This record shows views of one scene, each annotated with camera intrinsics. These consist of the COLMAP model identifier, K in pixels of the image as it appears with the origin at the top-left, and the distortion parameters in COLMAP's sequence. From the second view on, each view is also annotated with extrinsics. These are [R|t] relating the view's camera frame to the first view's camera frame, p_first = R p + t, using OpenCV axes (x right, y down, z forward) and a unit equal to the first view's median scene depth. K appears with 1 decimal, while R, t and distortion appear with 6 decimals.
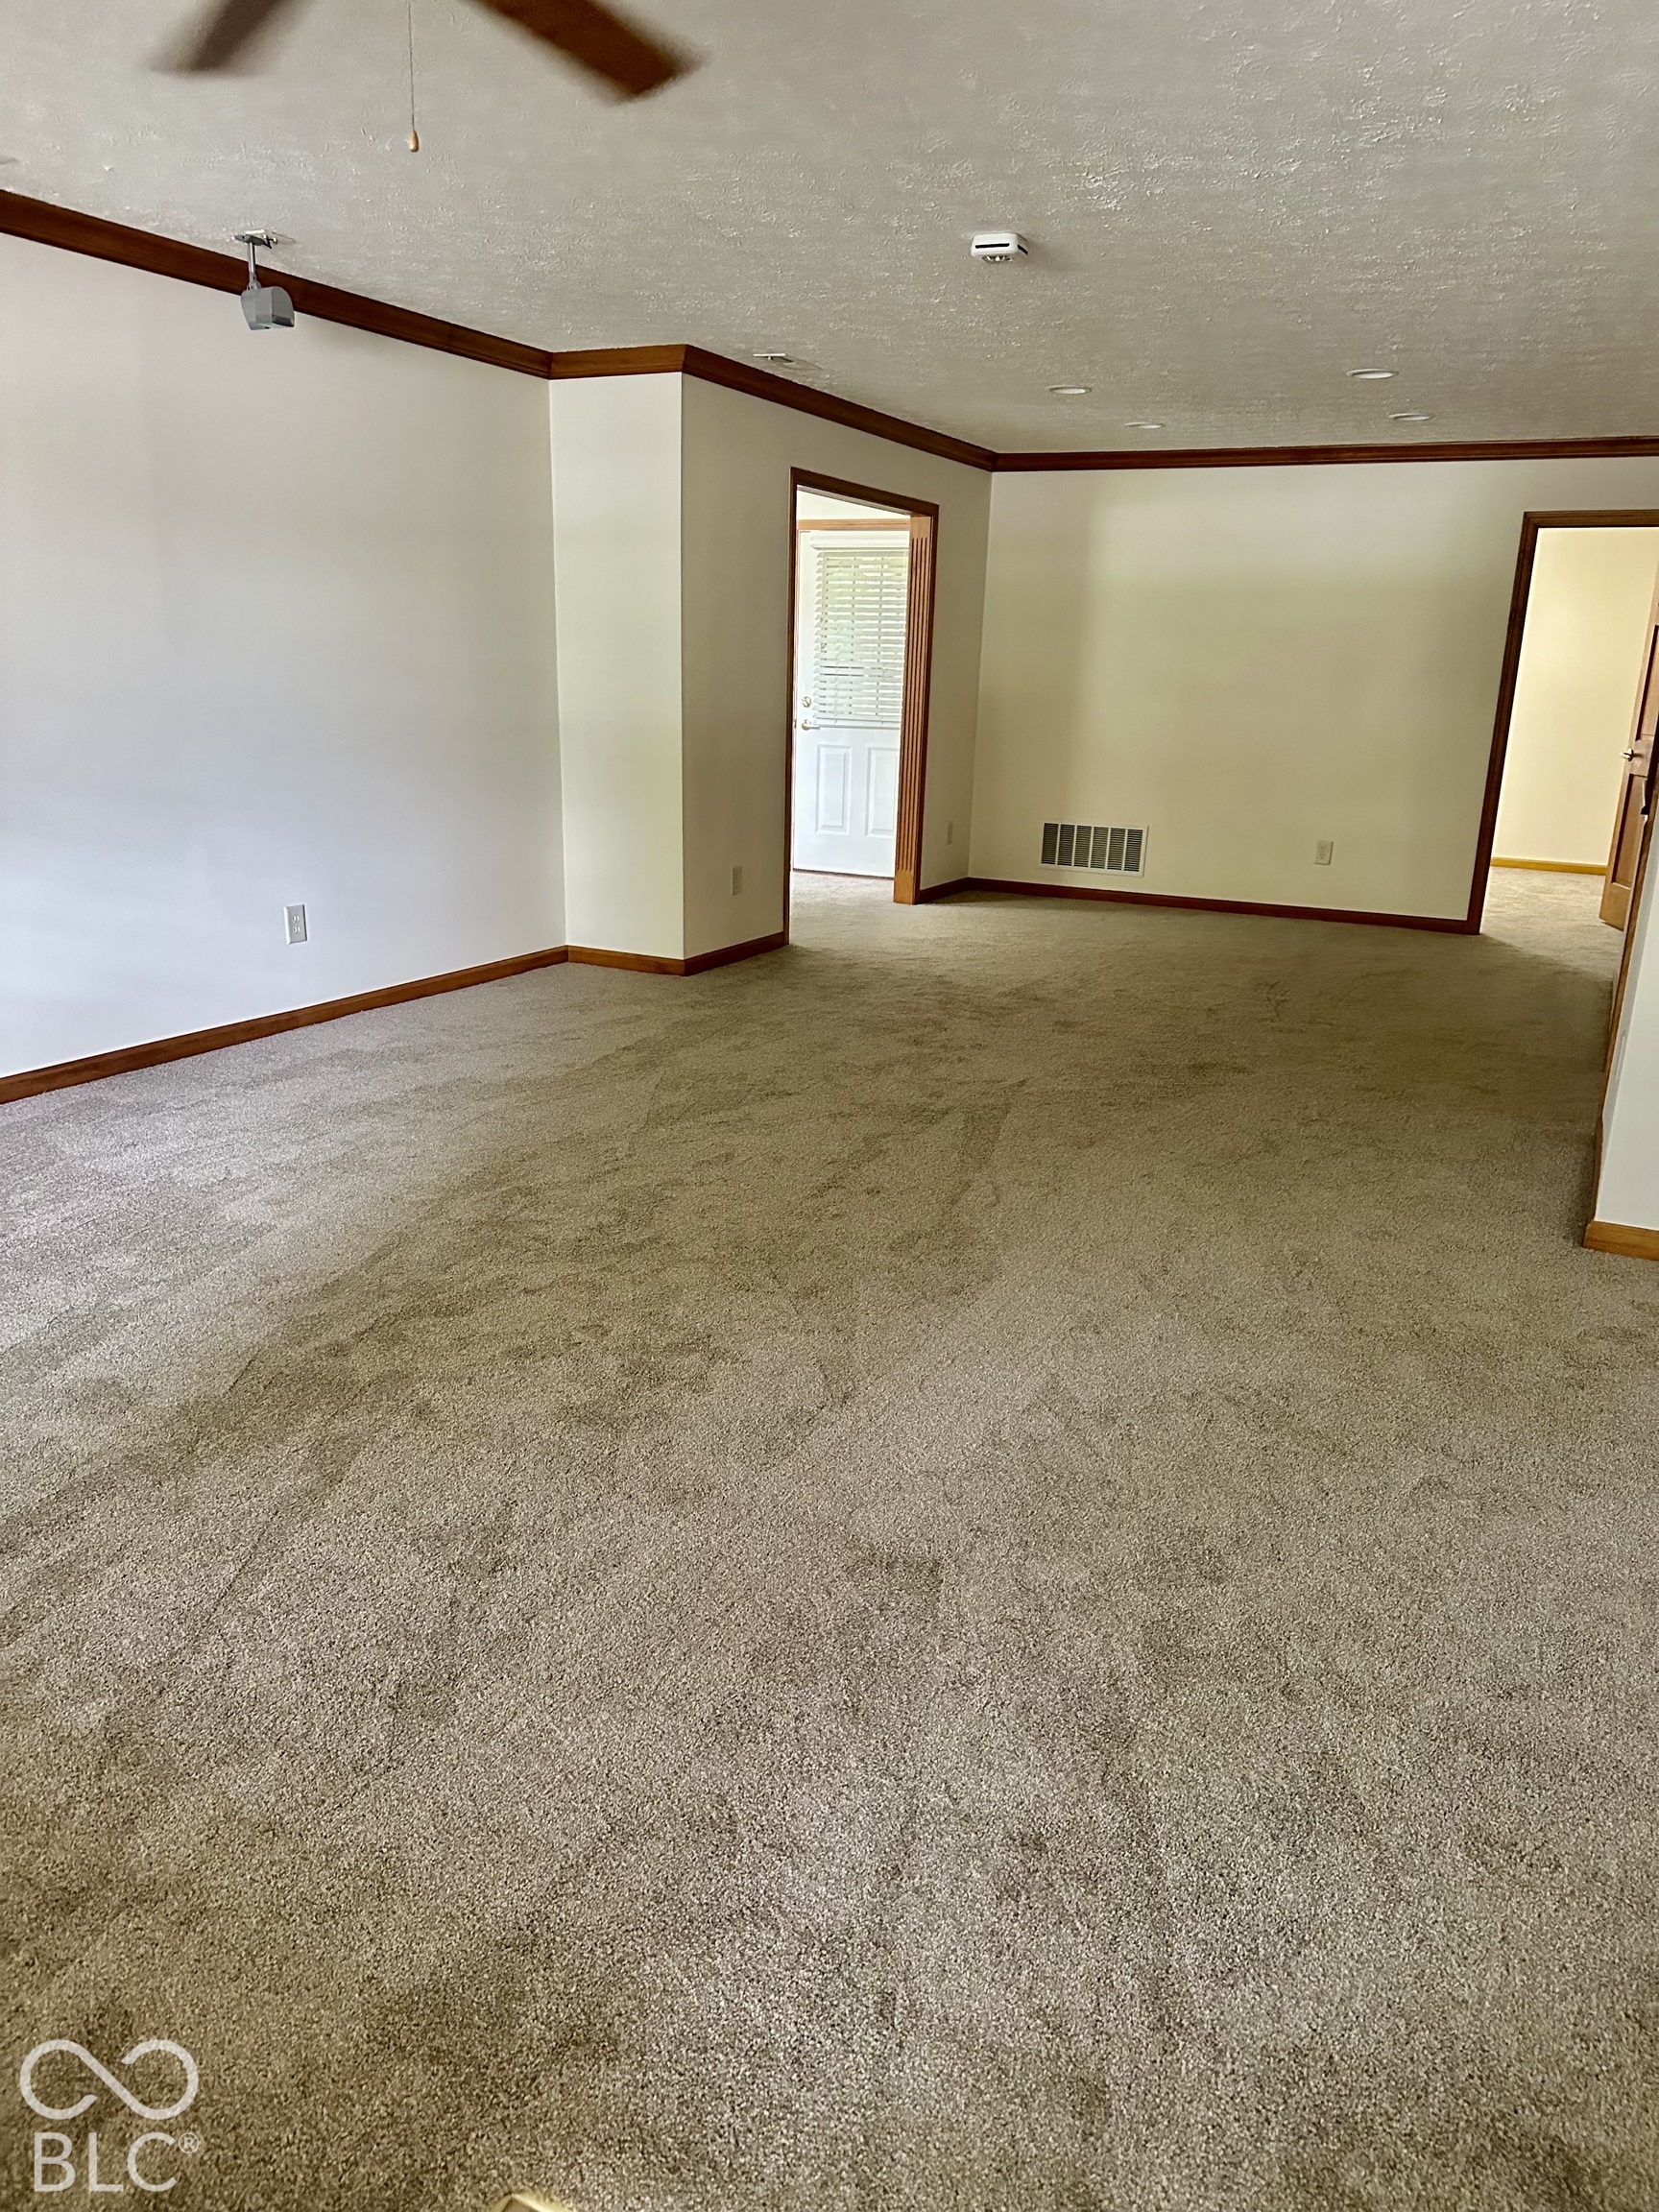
lens RADIAL K [[1498.4, 0, 808.1], [0, 1498.4, 1124.2], [0, 0, 1]] dist [0.094676, -0.151961]
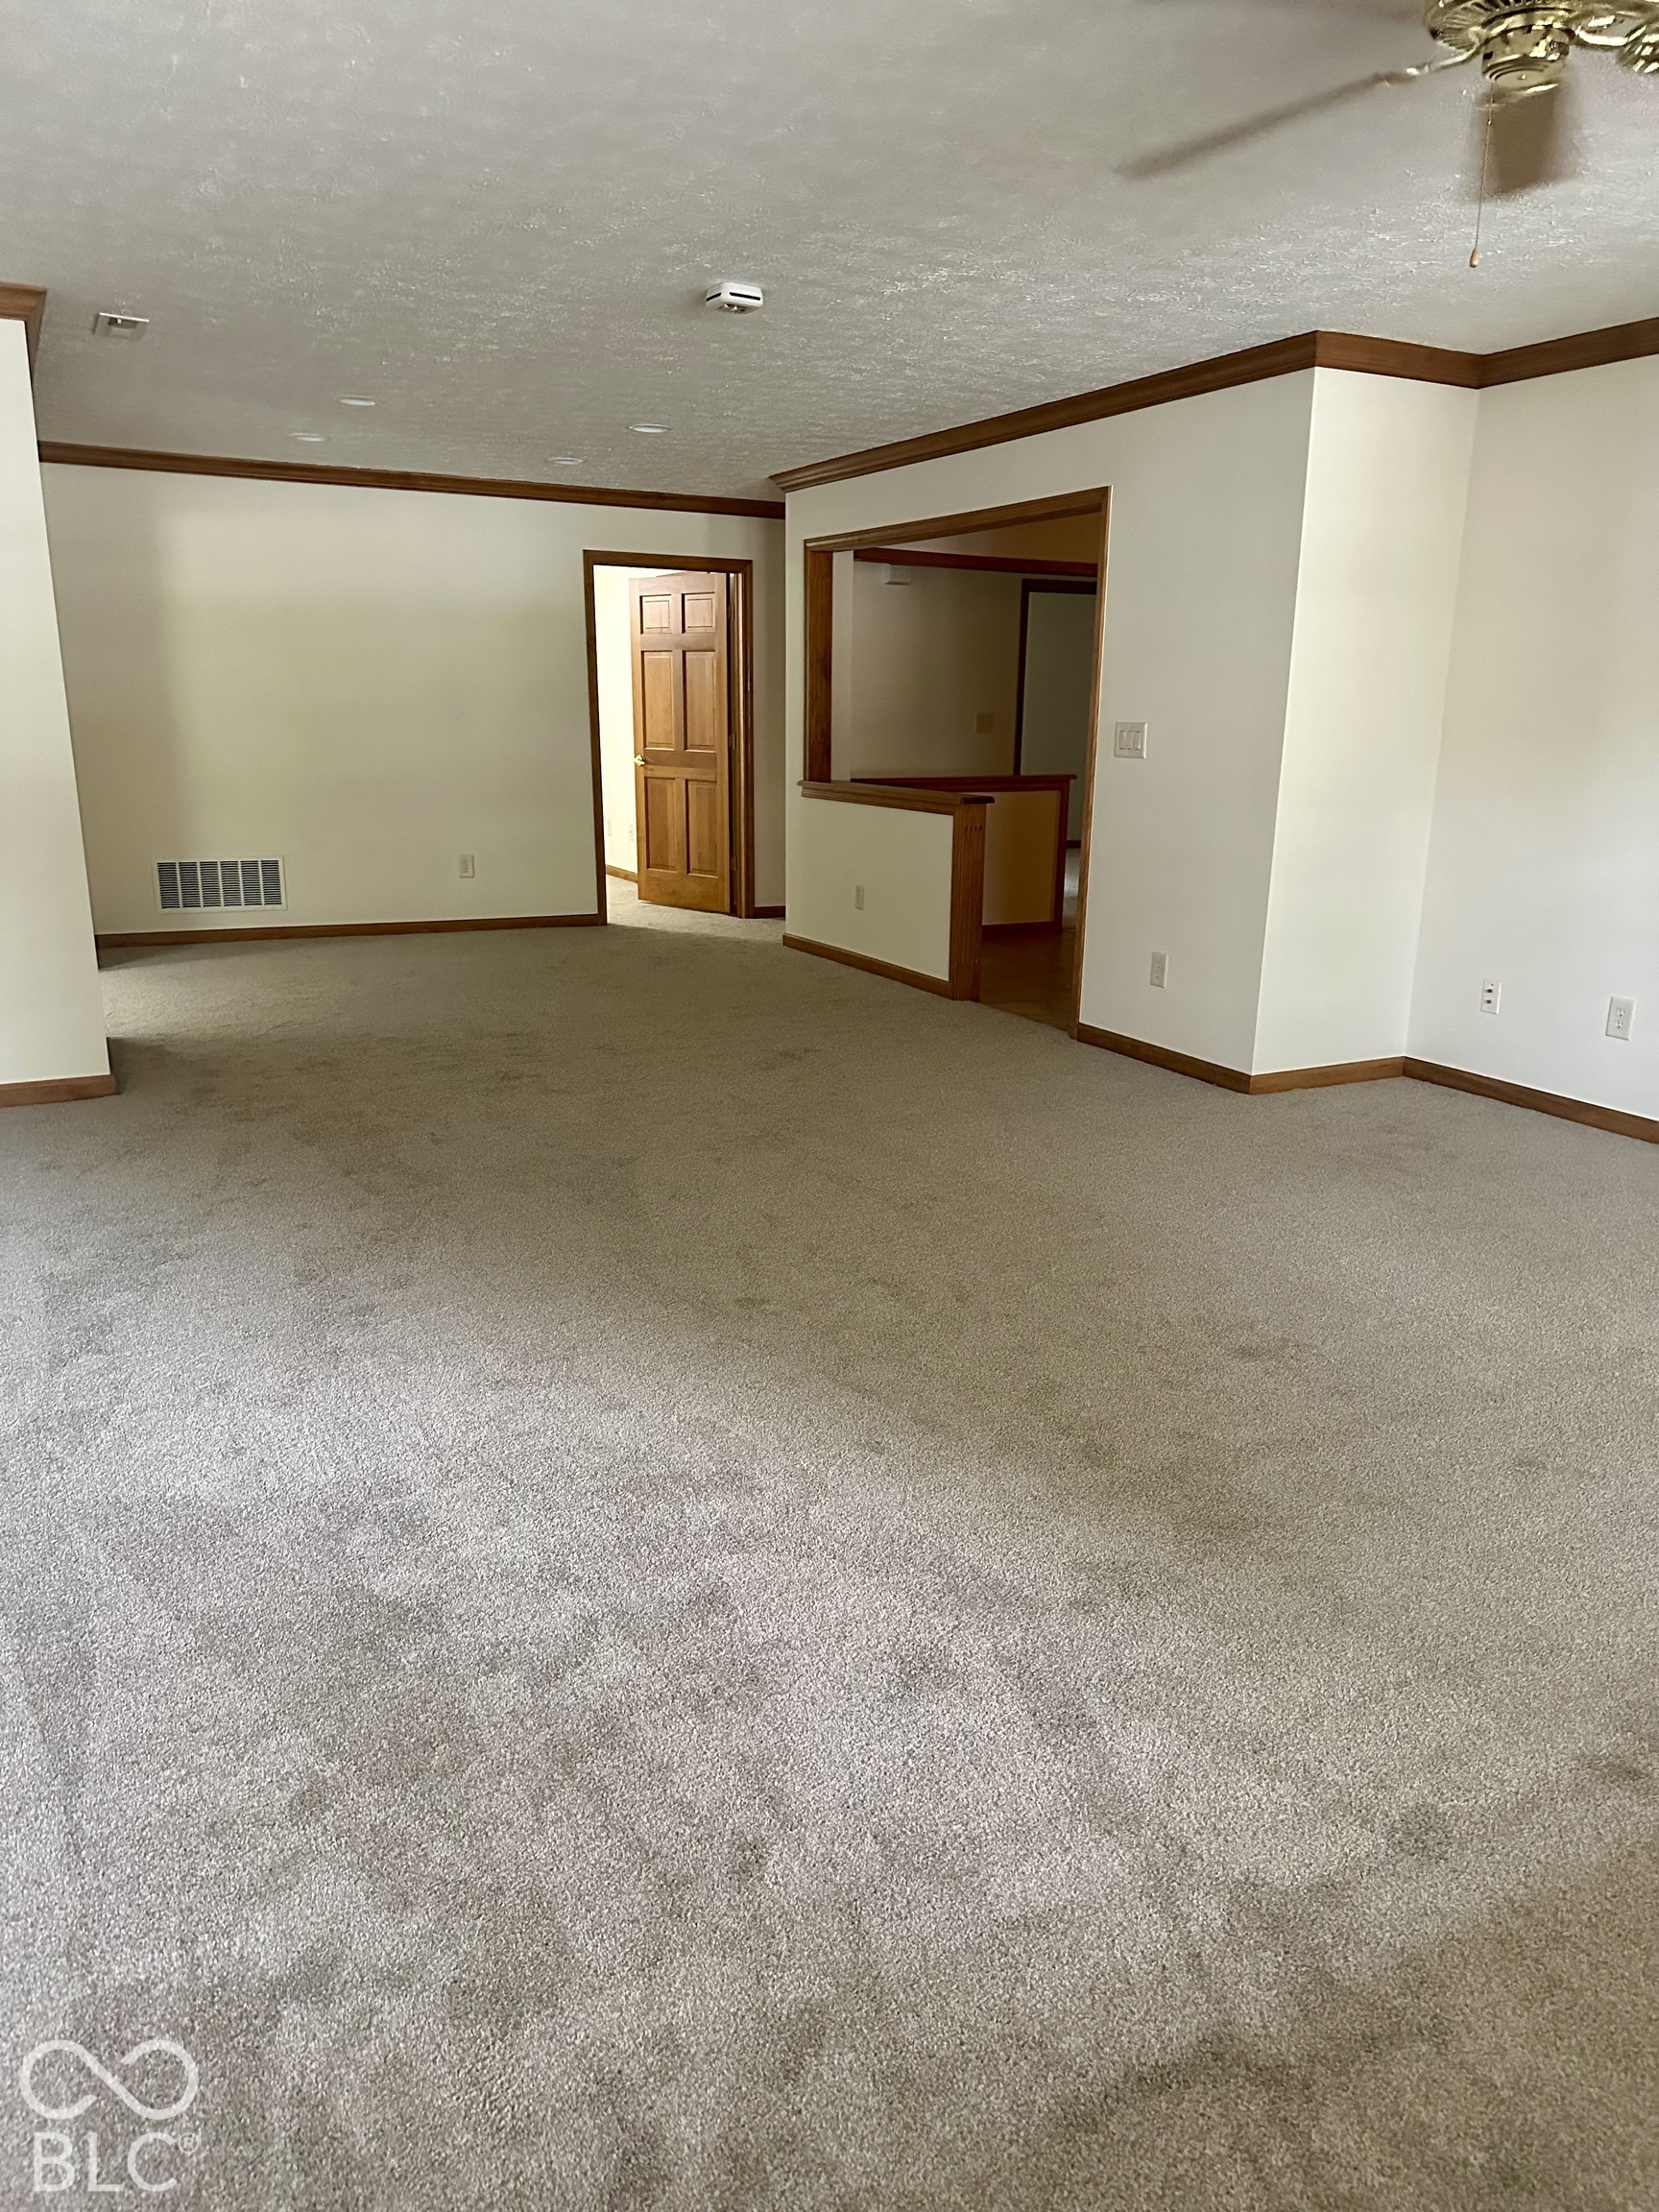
lens RADIAL K [[1547.8, 0, 829.5], [0, 1547.8, 1106.0], [0, 0, 1]] dist [0.070686, -0.080730]
pose [[0.569790, -0.221849, 0.791279, -0.396622], [0.238240, 0.966115, 0.099314, -0.067442], [-0.786499, 0.131926, 0.603336, 0.187513]]
